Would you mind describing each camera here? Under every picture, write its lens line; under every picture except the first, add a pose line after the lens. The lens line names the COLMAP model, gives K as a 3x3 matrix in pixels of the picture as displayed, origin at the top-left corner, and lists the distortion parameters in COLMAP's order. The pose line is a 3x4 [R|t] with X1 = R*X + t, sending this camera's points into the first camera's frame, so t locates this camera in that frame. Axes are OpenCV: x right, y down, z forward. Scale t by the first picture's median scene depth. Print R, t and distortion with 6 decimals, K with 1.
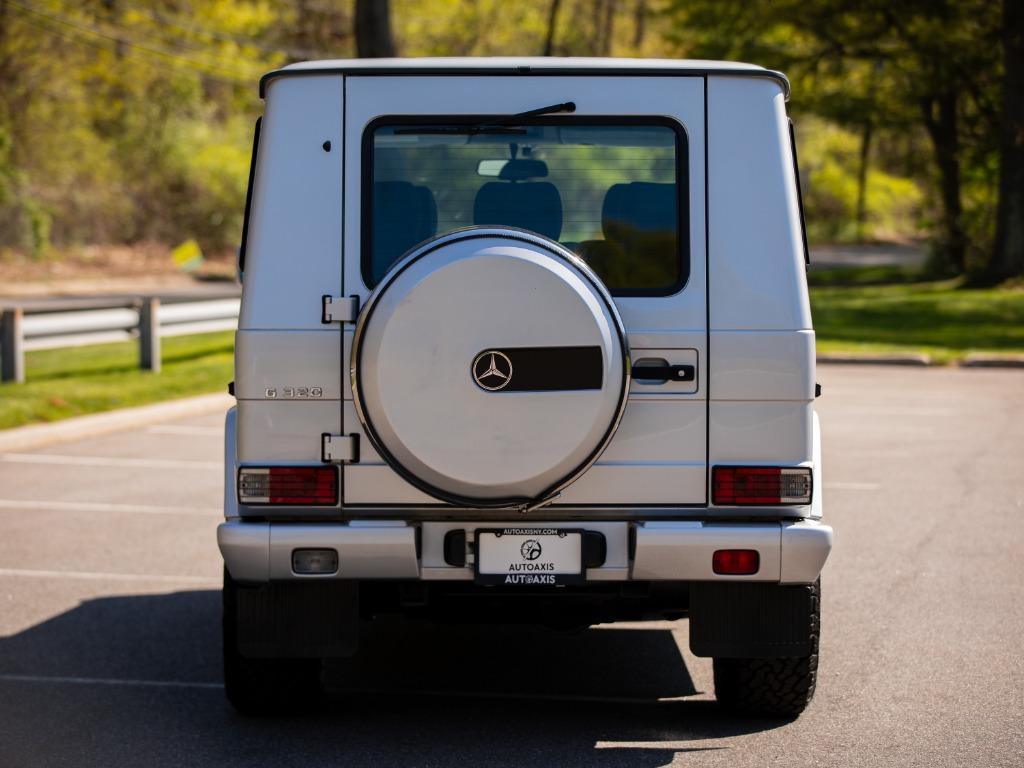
lens RADIAL K [[3458.7, 0, 512.0], [0, 3458.7, 384.0], [0, 0, 1]] dist [-0.149026, -2.402740]
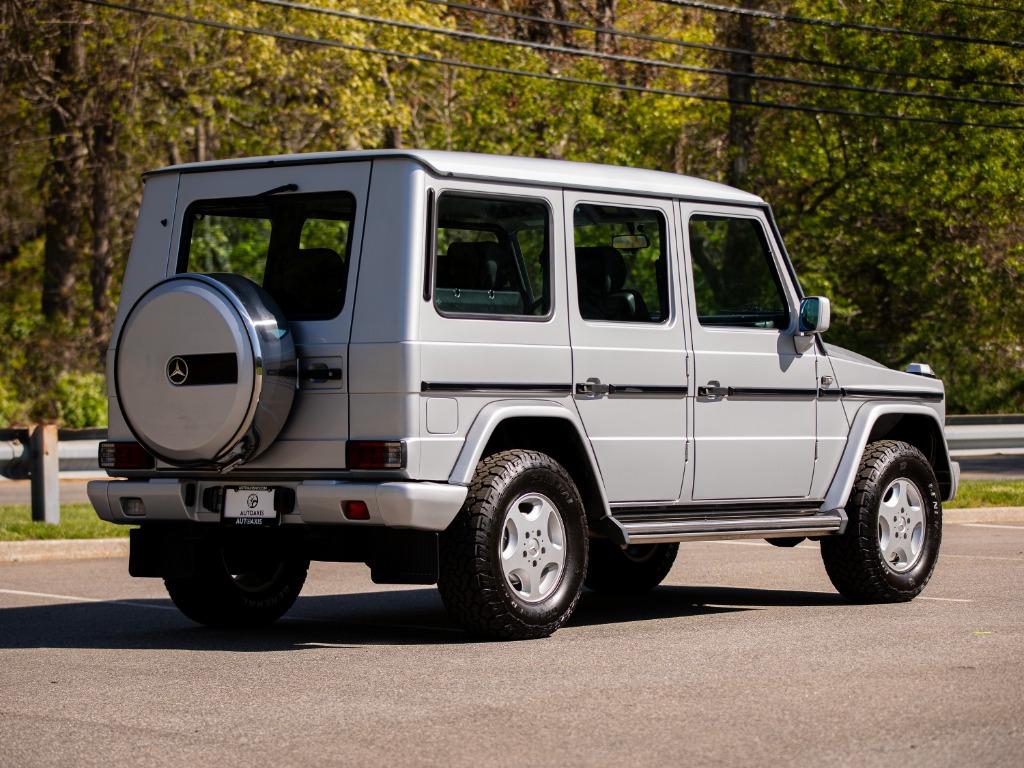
lens RADIAL K [[3458.7, 0, 512.0], [0, 3458.7, 384.0], [0, 0, 1]] dist [-0.149026, -2.402740]
pose [[0.786207, -0.014932, -0.617783, 0.963946], [-0.016799, 0.998822, -0.045521, 0.062853], [0.617735, 0.046167, 0.785030, -0.046515]]
